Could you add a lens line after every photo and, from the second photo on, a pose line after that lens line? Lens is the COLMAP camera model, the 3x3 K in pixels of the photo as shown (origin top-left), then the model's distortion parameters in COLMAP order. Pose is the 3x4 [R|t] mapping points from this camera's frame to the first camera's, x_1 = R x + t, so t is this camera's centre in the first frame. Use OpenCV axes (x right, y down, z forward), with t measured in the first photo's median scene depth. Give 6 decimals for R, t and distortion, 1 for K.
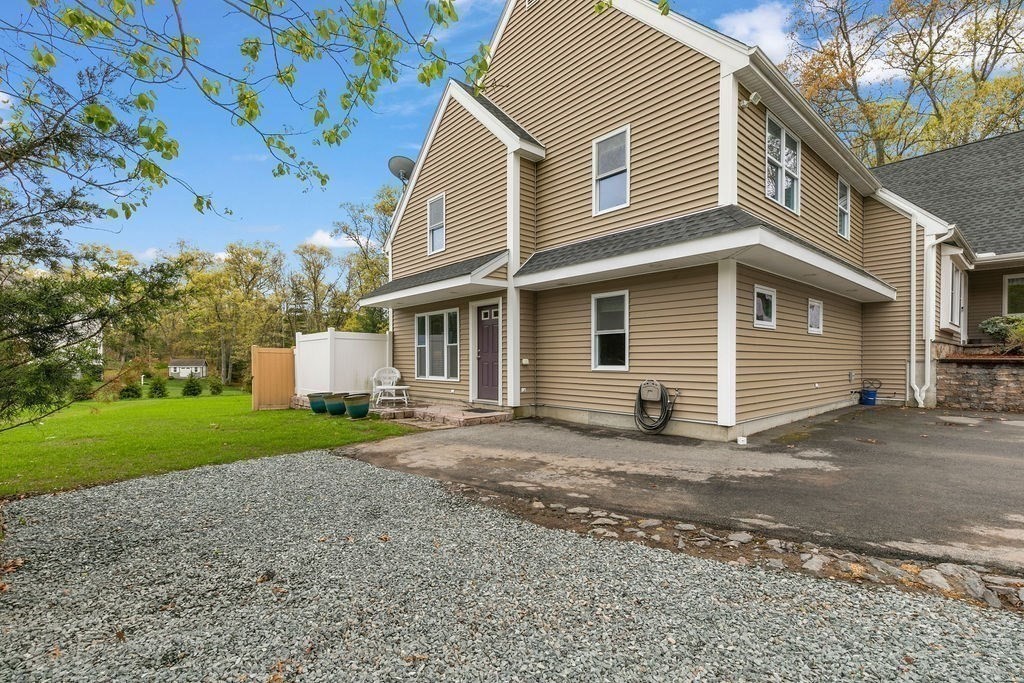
lens RADIAL K [[463.6, 0, 517.1], [0, 463.6, 354.3], [0, 0, 1]] dist [0.001064, 0.000057]
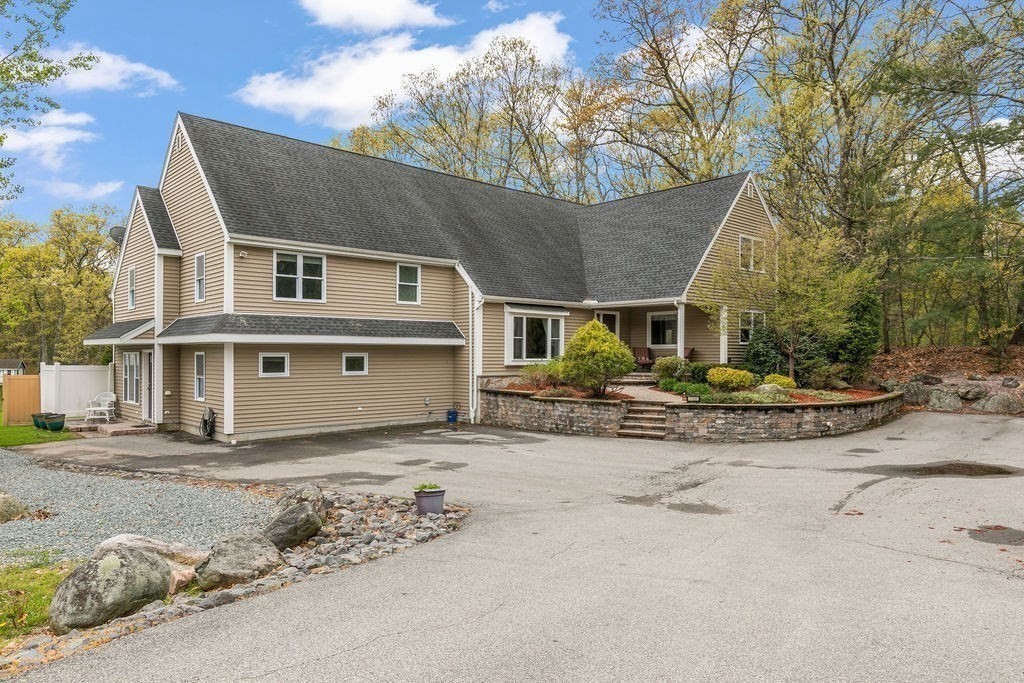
lens RADIAL K [[677.7, 0, 512.0], [0, 677.7, 341.5], [0, 0, 1]] dist [-0.004677, -0.002188]
pose [[0.999879, 0.000744, 0.015523, 1.050537], [-0.000649, 0.999981, -0.006155, -0.131692], [-0.015527, 0.006144, 0.999861, -1.146155]]
